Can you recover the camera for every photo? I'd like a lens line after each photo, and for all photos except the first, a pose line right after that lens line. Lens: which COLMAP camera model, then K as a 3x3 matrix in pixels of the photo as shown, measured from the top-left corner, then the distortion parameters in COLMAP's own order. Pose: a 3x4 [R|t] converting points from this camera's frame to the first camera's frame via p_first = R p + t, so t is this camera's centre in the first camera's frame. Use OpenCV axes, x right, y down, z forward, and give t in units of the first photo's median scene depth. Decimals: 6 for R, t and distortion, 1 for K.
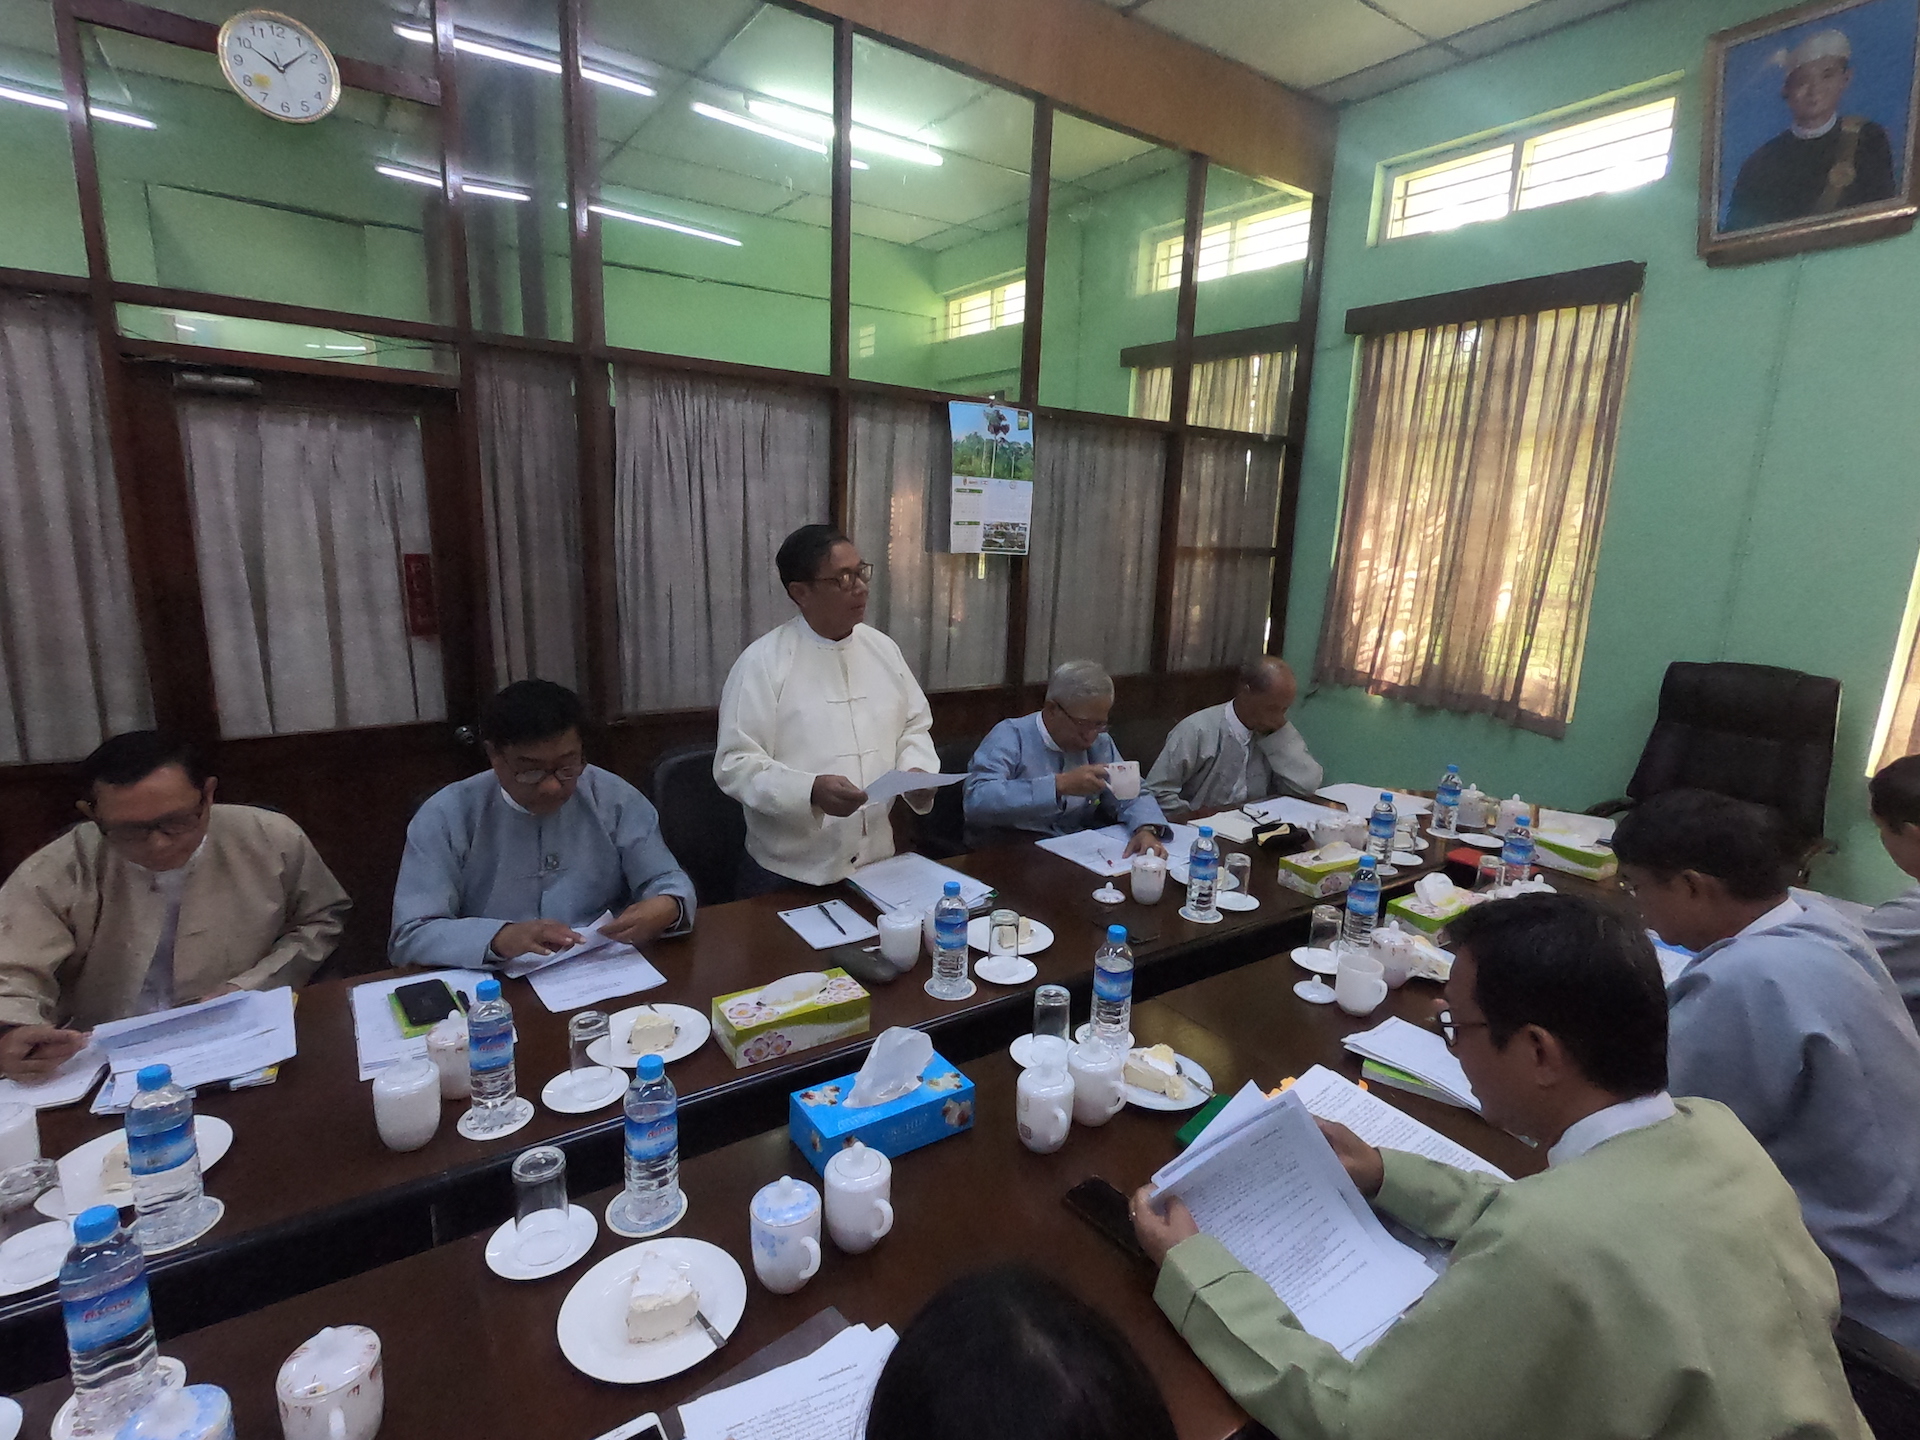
lens RADIAL K [[970.6, 0, 966.7], [0, 970.6, 716.2], [0, 0, 1]] dist [-0.001131, 0.000972]
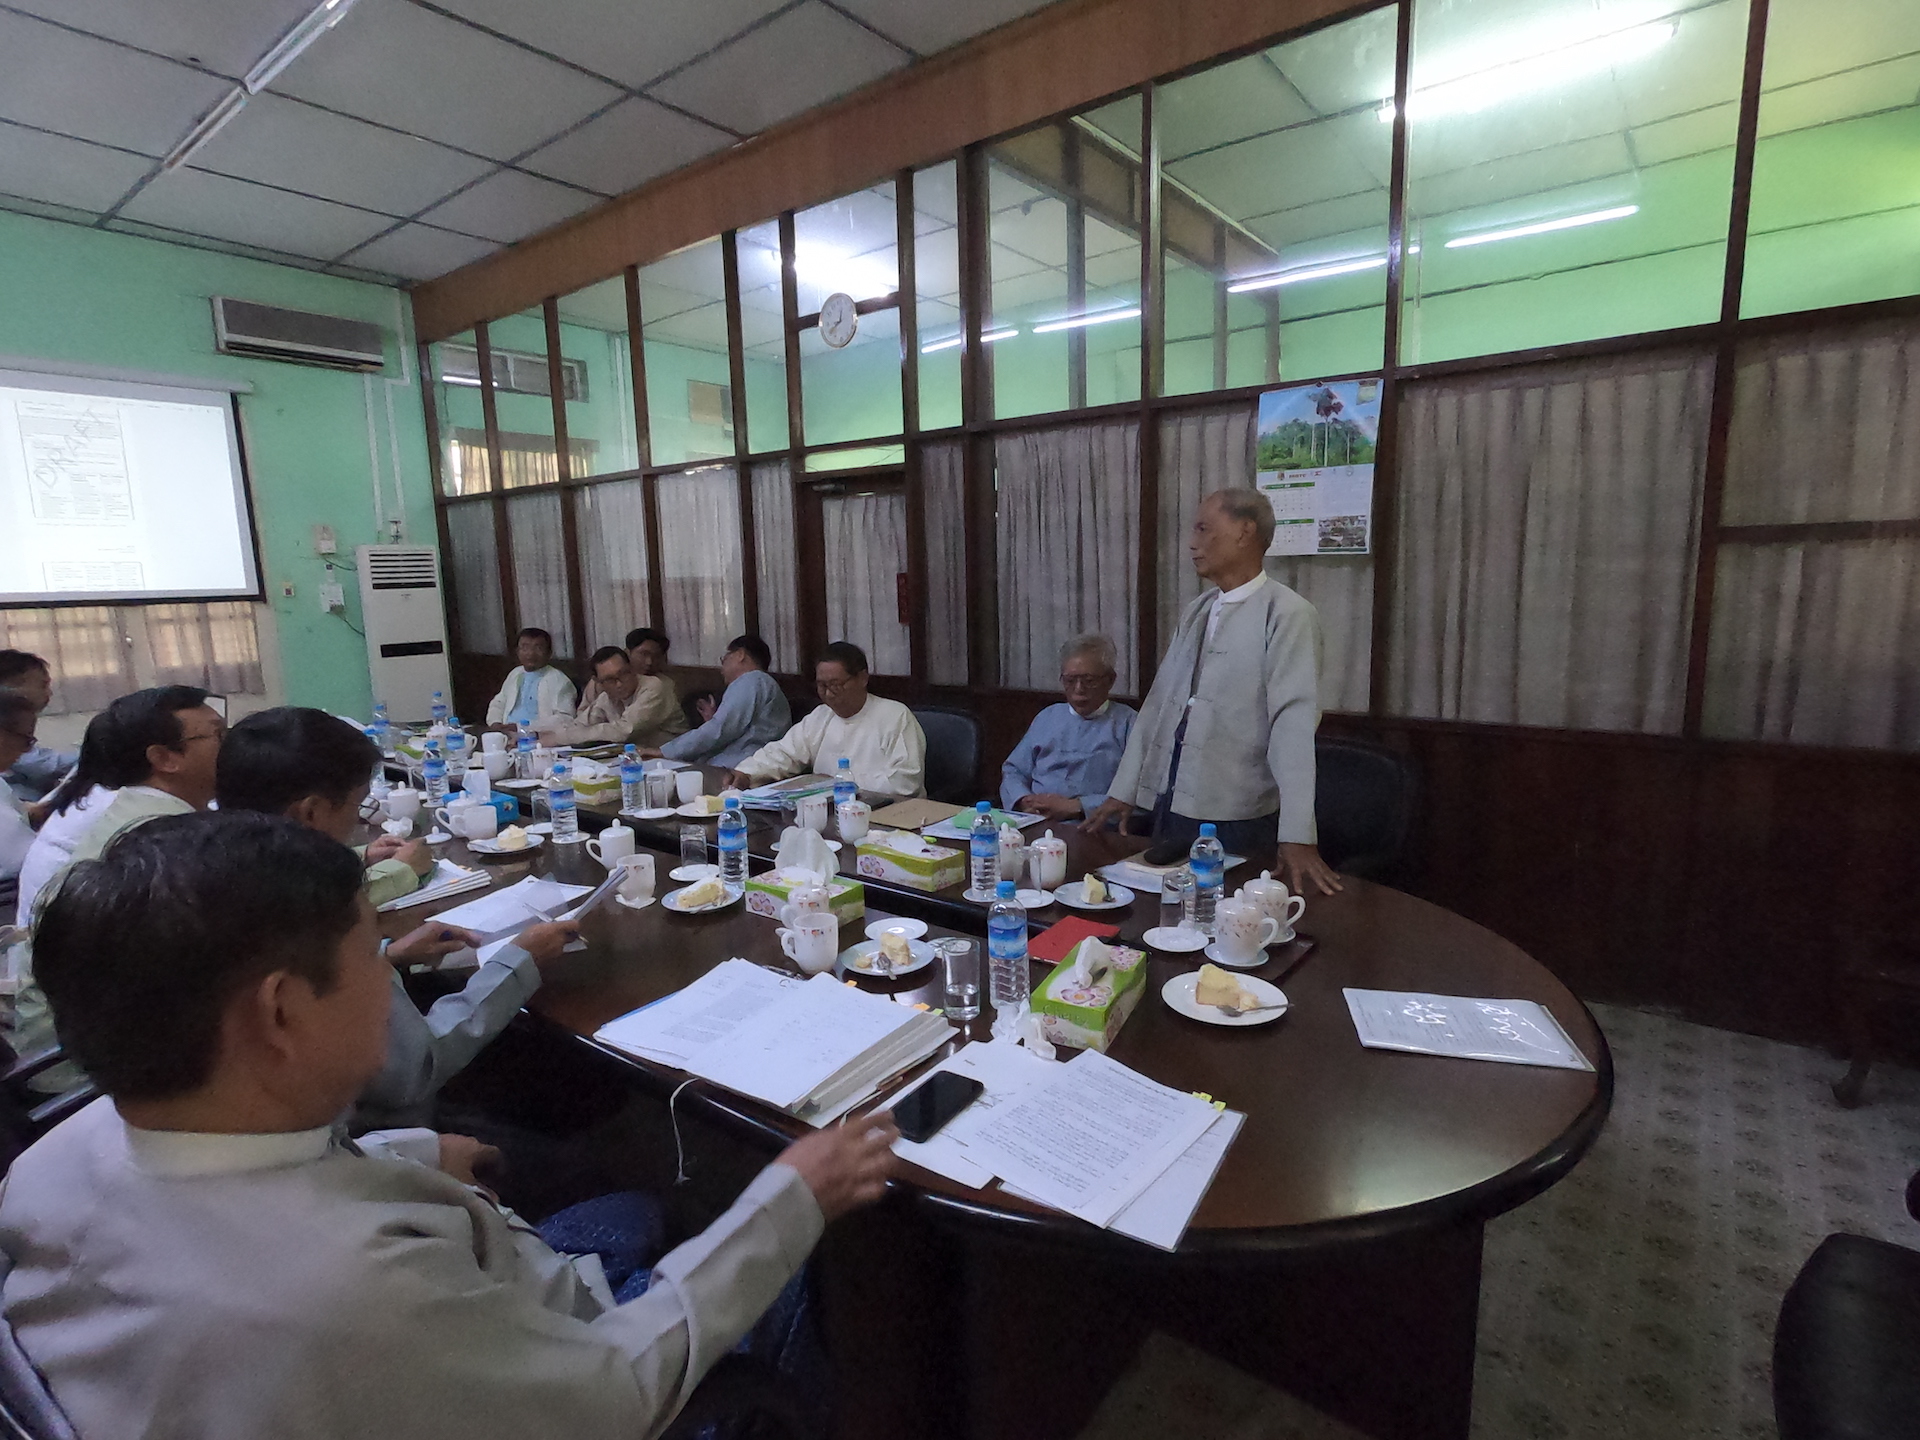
lens RADIAL K [[970.6, 0, 955.2], [0, 970.6, 722.2], [0, 0, 1]] dist [-0.001131, 0.000972]
pose [[0.278155, 0.104796, -0.954802, 0.924869], [-0.158419, 0.985423, 0.062006, -0.027000], [0.947382, 0.134011, 0.290702, 0.550556]]
